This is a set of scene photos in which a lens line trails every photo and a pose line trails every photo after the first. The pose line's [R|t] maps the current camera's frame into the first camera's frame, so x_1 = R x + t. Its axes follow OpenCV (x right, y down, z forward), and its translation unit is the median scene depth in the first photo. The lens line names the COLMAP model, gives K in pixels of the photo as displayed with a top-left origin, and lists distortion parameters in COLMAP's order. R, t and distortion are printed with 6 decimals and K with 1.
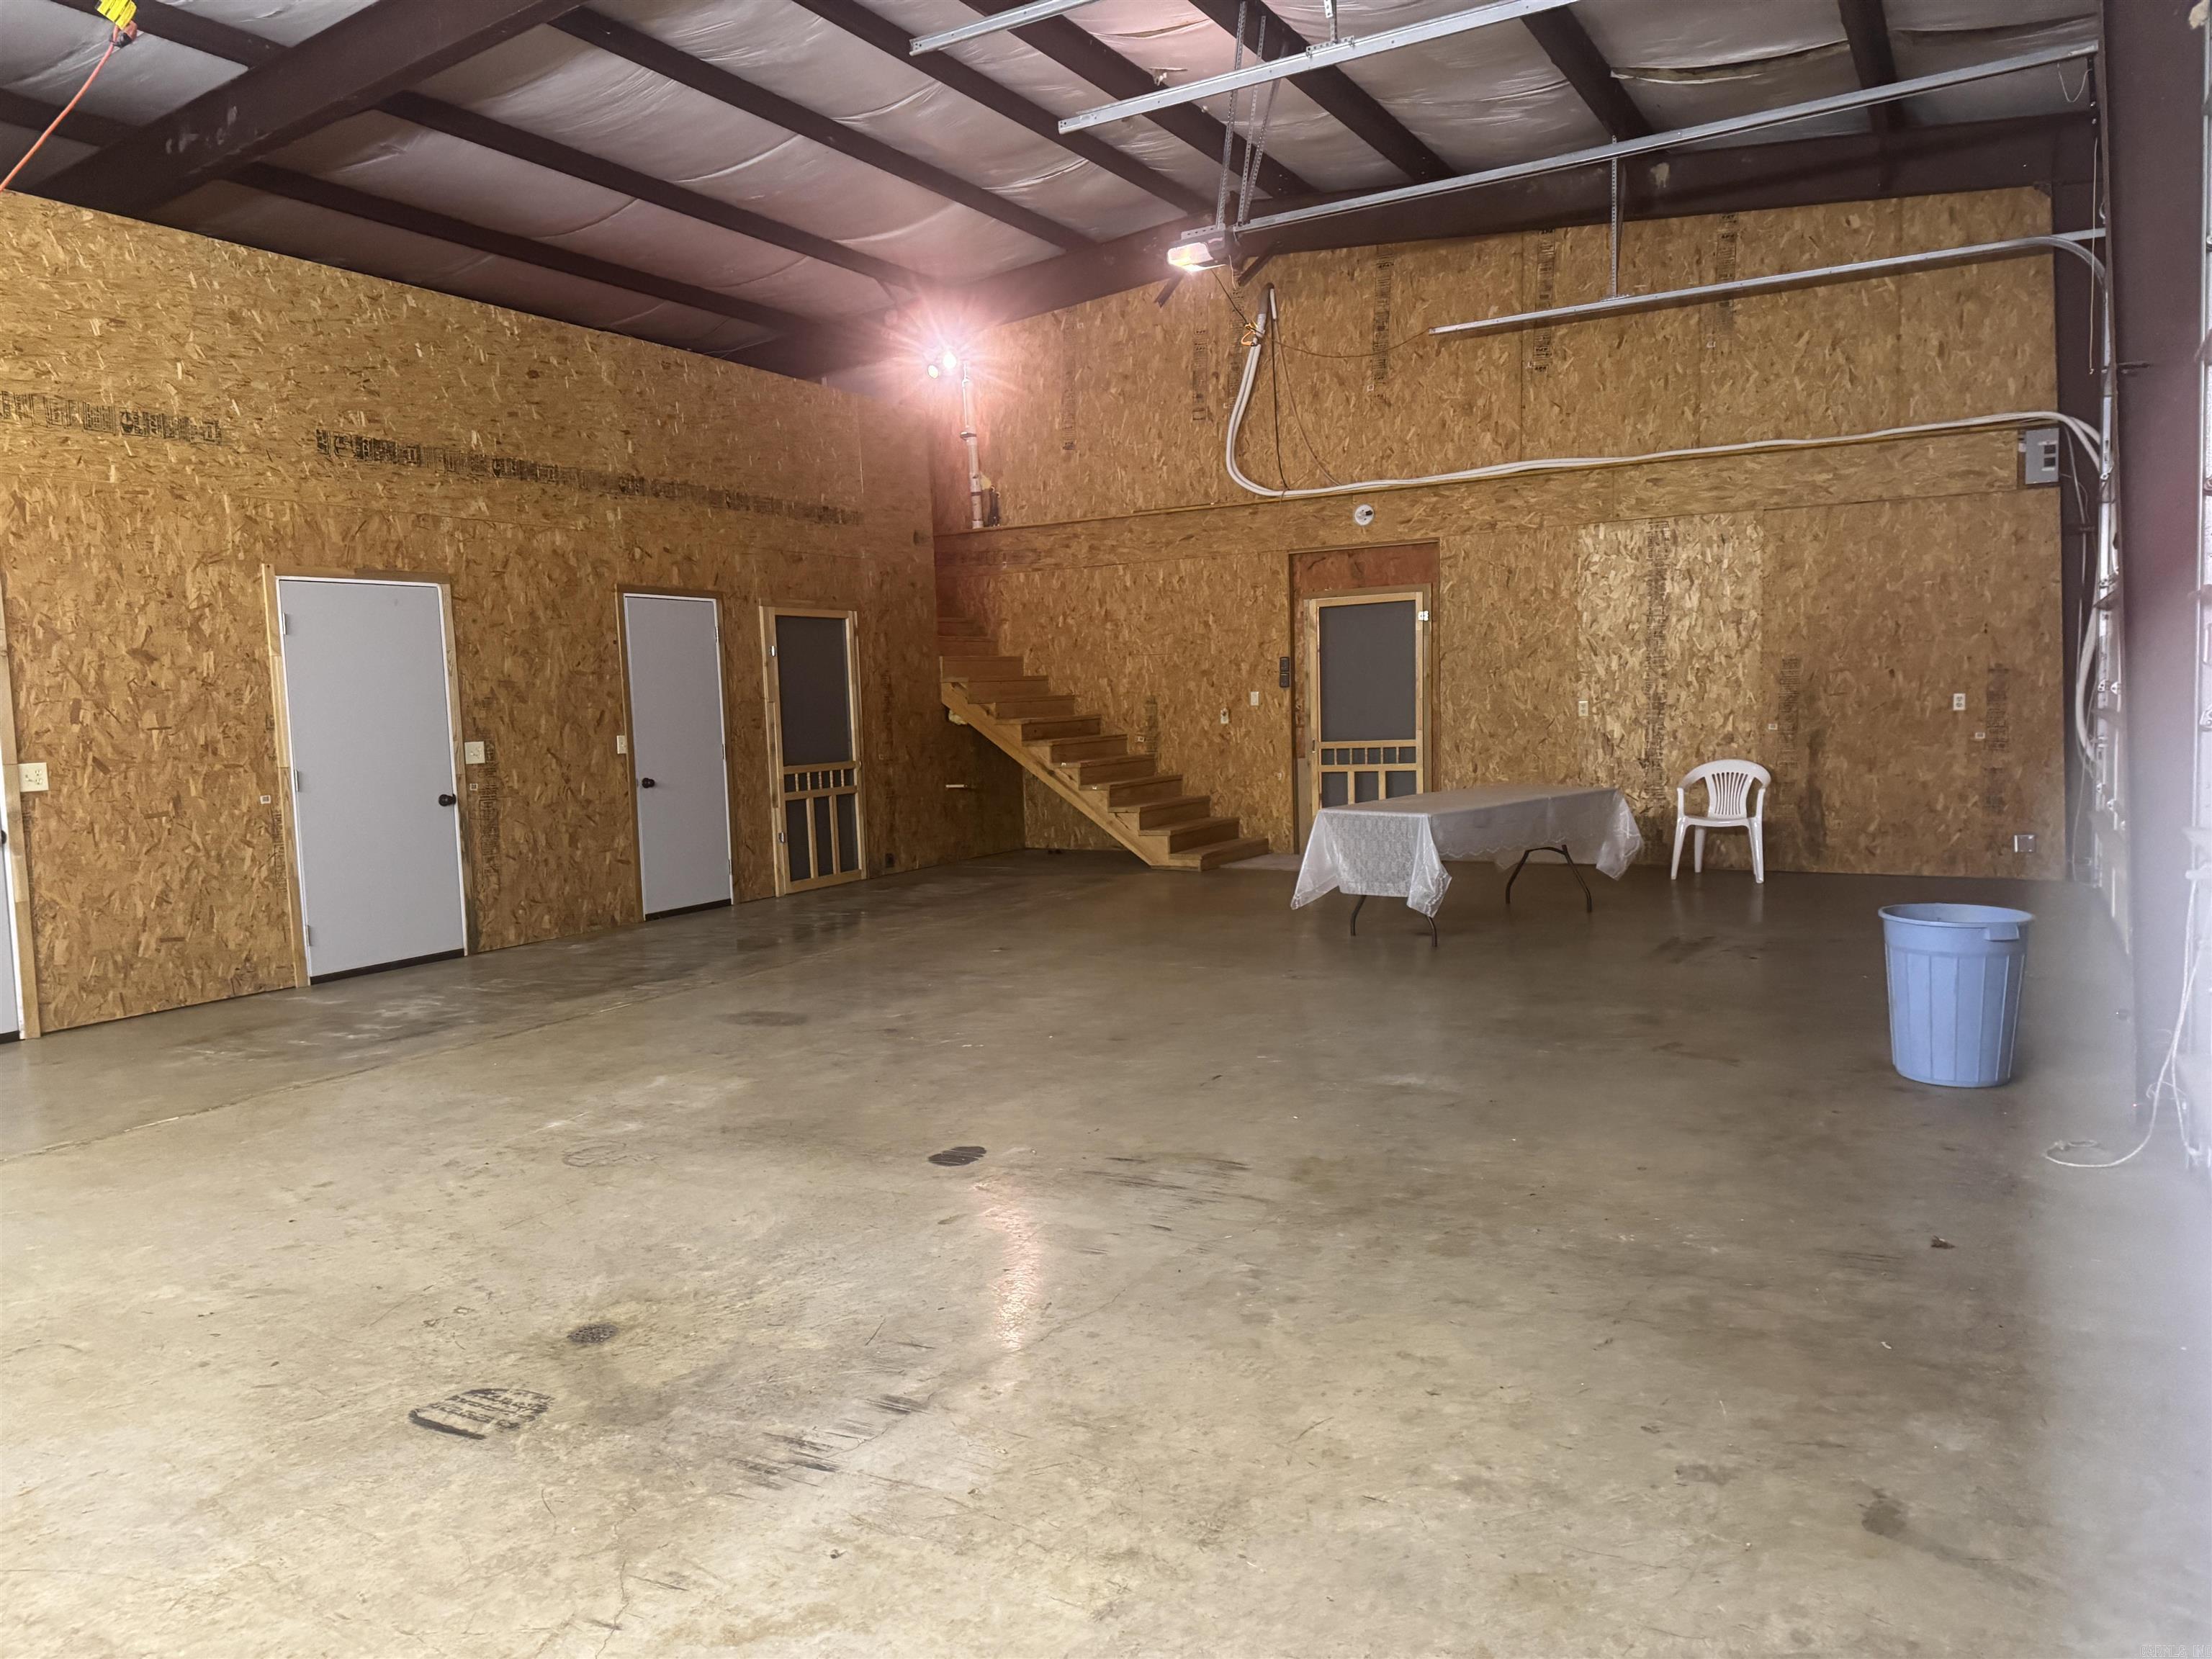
lens RADIAL K [[1534.2, 0, 1113.1], [0, 1534.2, 858.6], [0, 0, 1]] dist [0.094266, -0.177271]
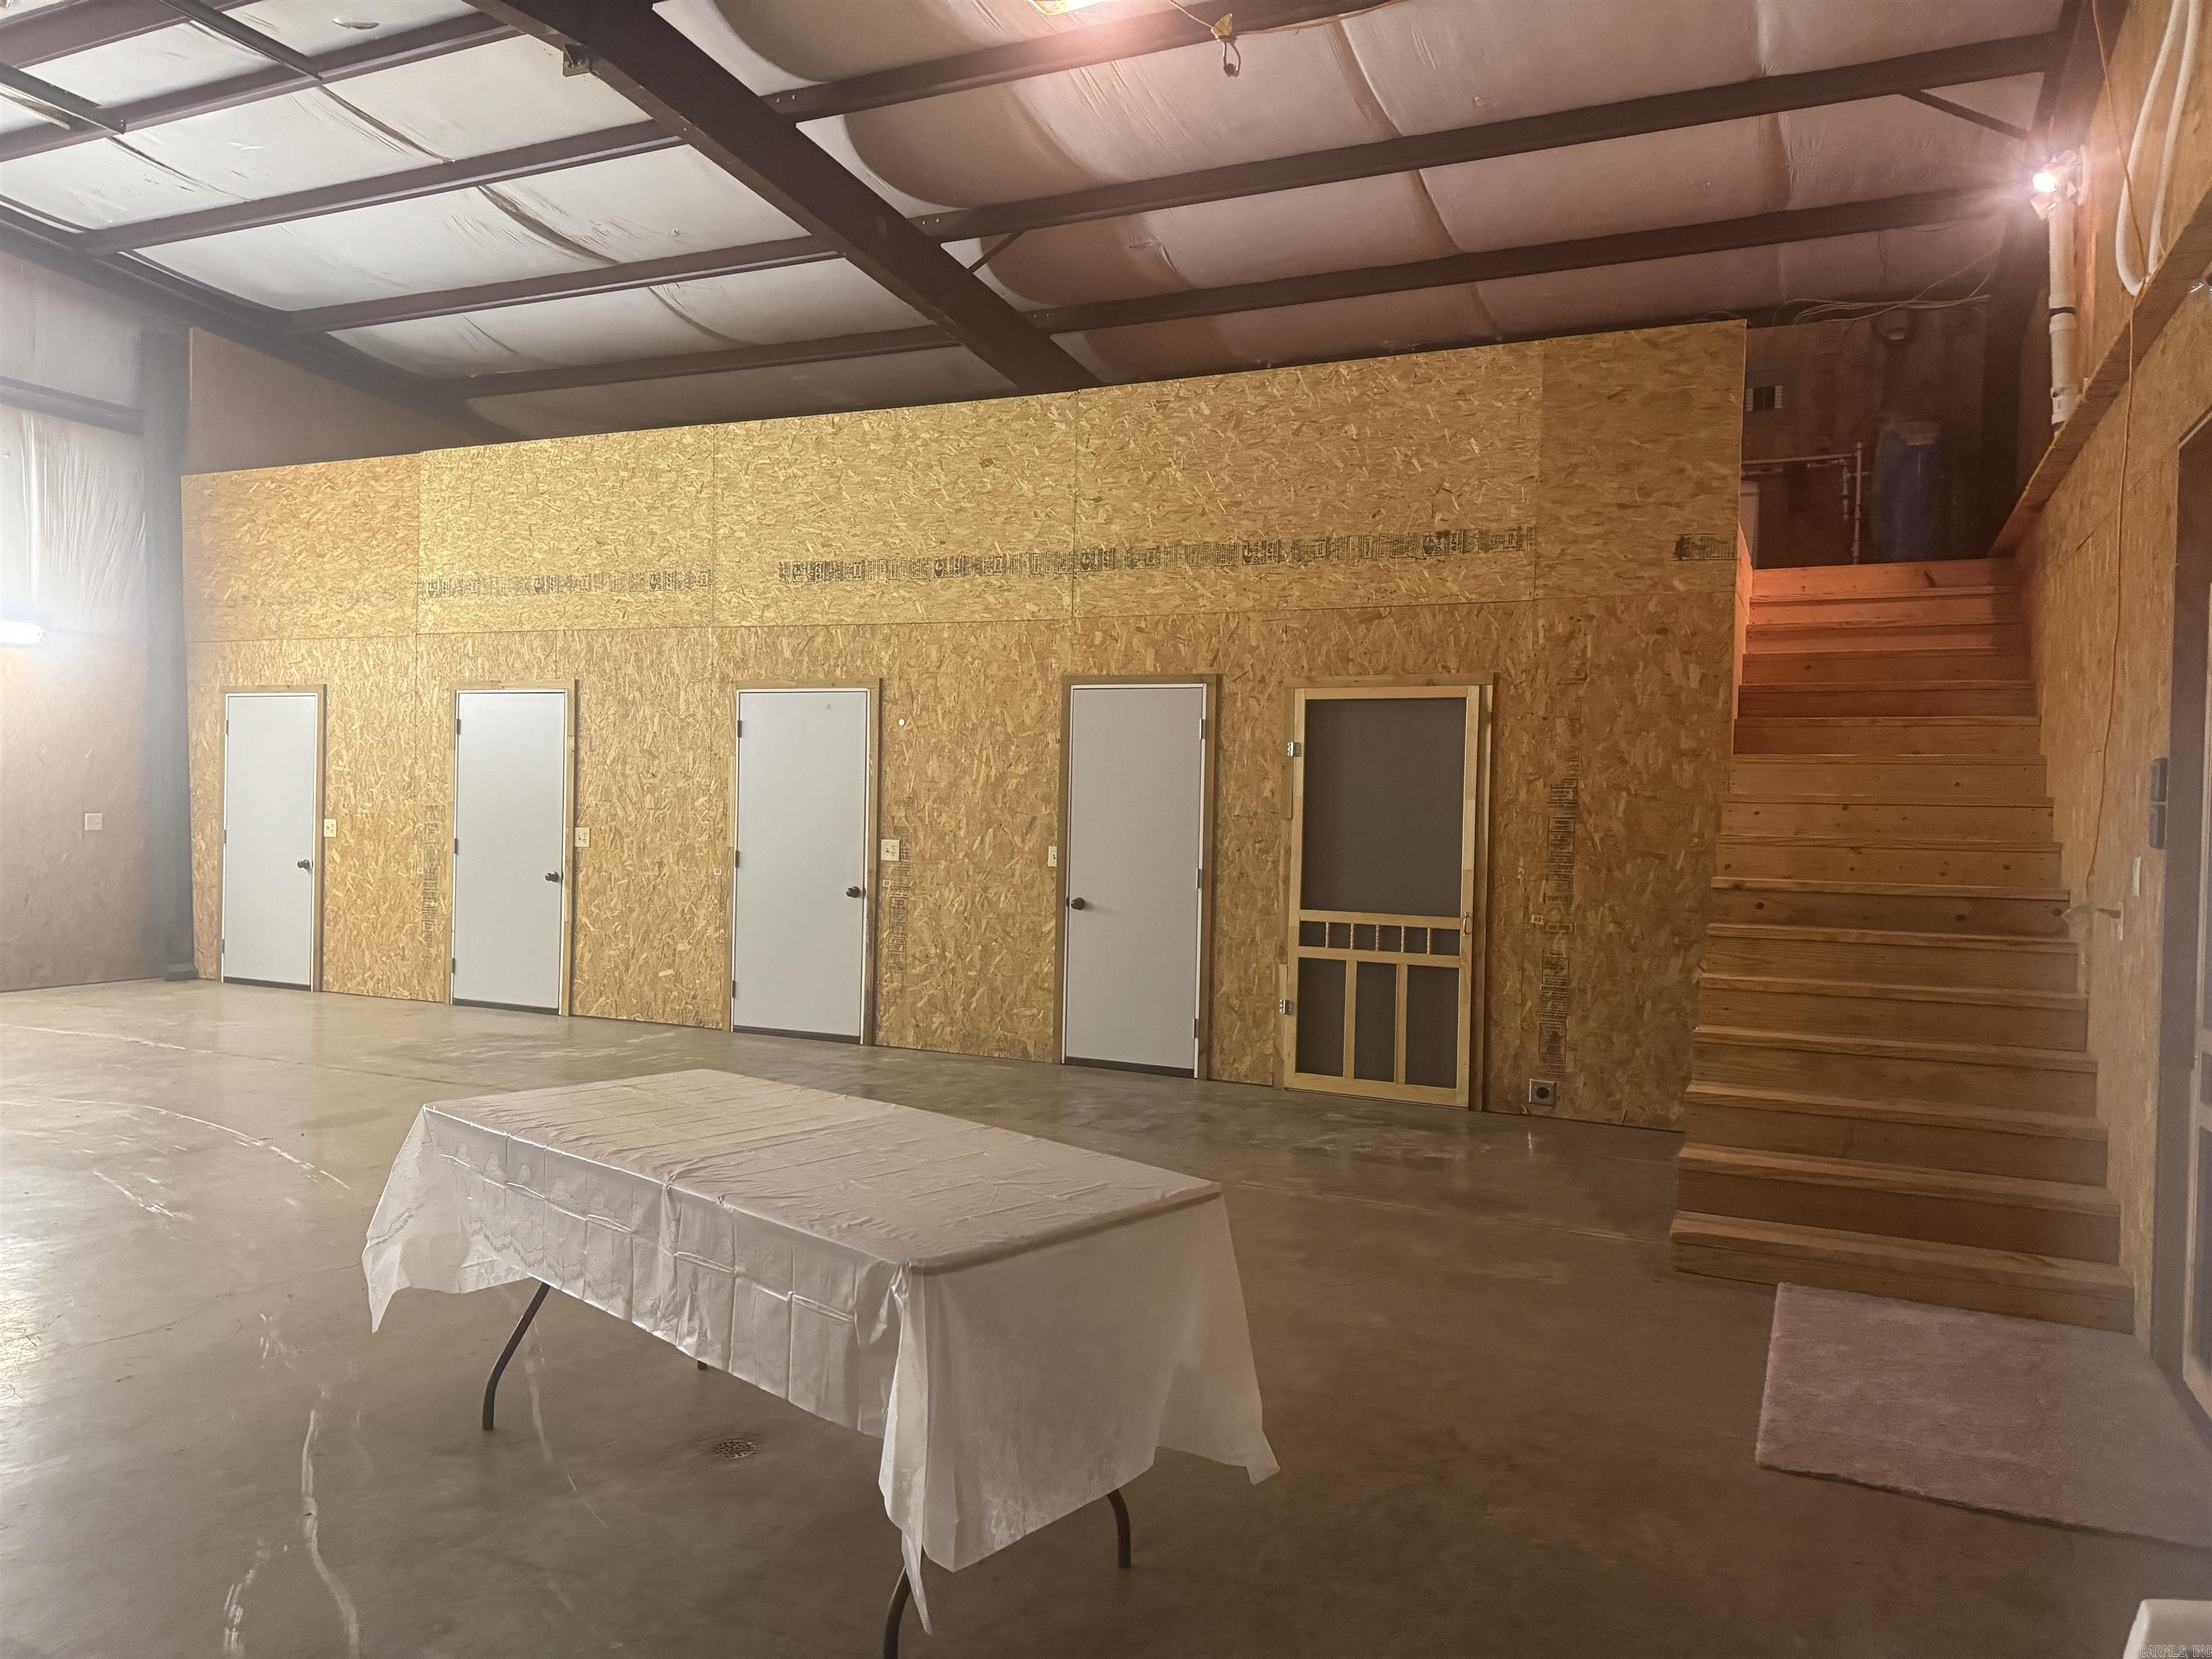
lens RADIAL K [[1505.4, 0, 1114.1], [0, 1505.4, 850.8], [0, 0, 1]] dist [0.093564, -0.004146]
pose [[0.089146, 0.058091, -0.994323, 0.540919], [-0.134764, 0.989821, 0.045746, -0.122153], [0.986859, 0.129921, 0.096067, 0.963176]]
